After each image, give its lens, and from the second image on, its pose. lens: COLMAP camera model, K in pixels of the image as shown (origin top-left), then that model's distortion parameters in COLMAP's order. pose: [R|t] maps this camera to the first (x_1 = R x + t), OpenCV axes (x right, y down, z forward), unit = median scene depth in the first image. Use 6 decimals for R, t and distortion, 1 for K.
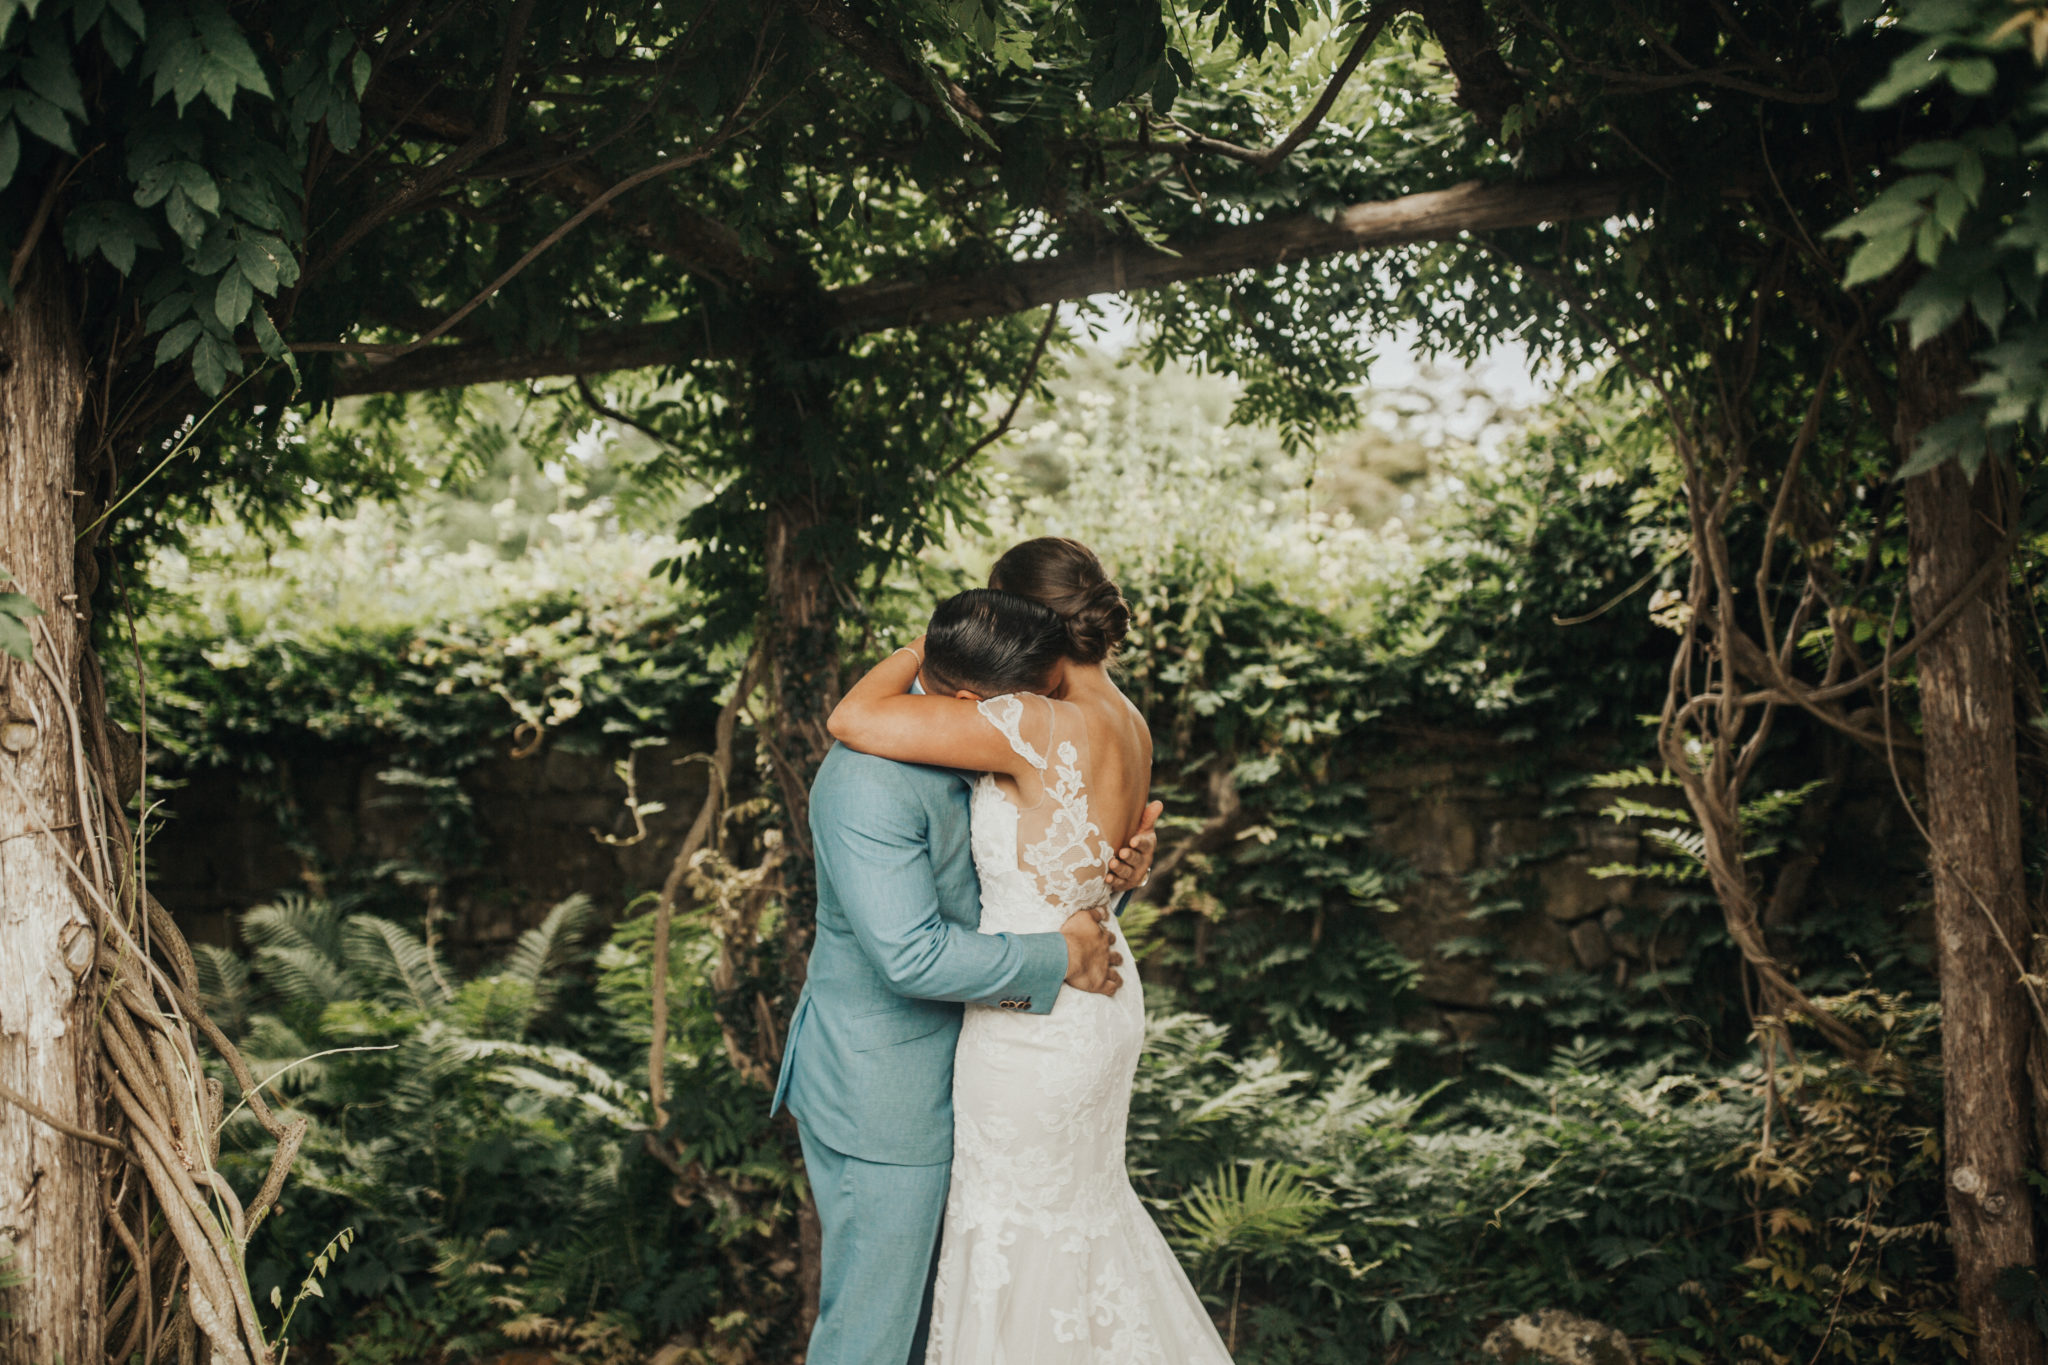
lens RADIAL K [[1963.6, 0, 1024.0], [0, 1963.6, 682.5], [0, 0, 1]] dist [-0.010423, 0.011066]
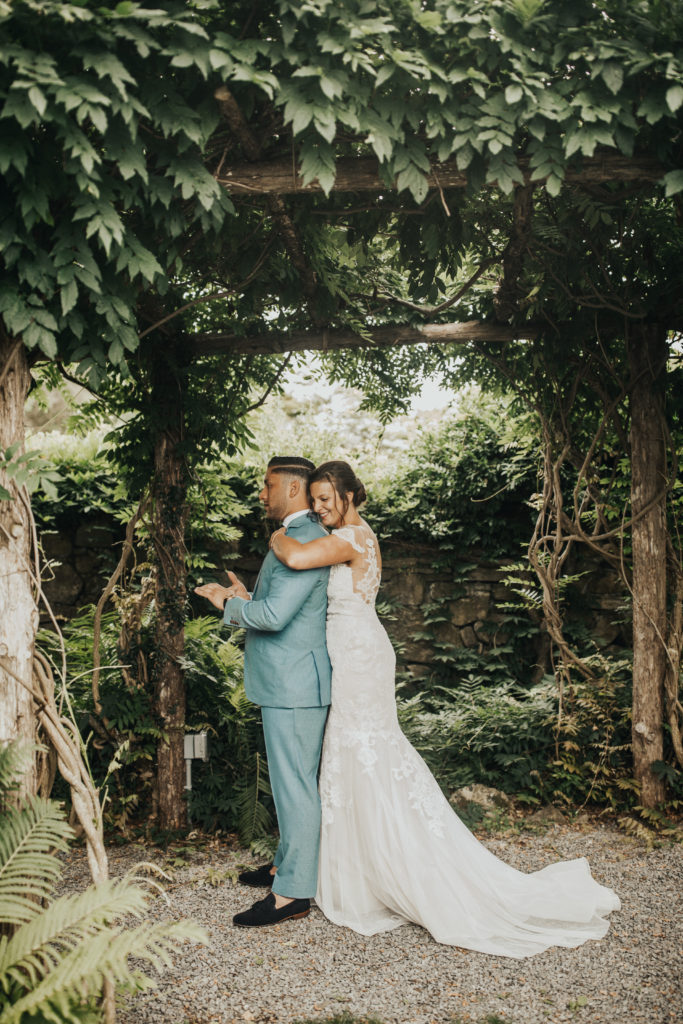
lens RADIAL K [[981.8, 0, 338.3], [0, 981.8, 518.0], [0, 0, 1]] dist [-0.010423, 0.011066]
pose [[0.960928, 0.049999, 0.272244, -0.232930], [-0.052773, 0.998602, 0.002872, -0.005297], [-0.271720, -0.017127, 0.962224, -0.116381]]
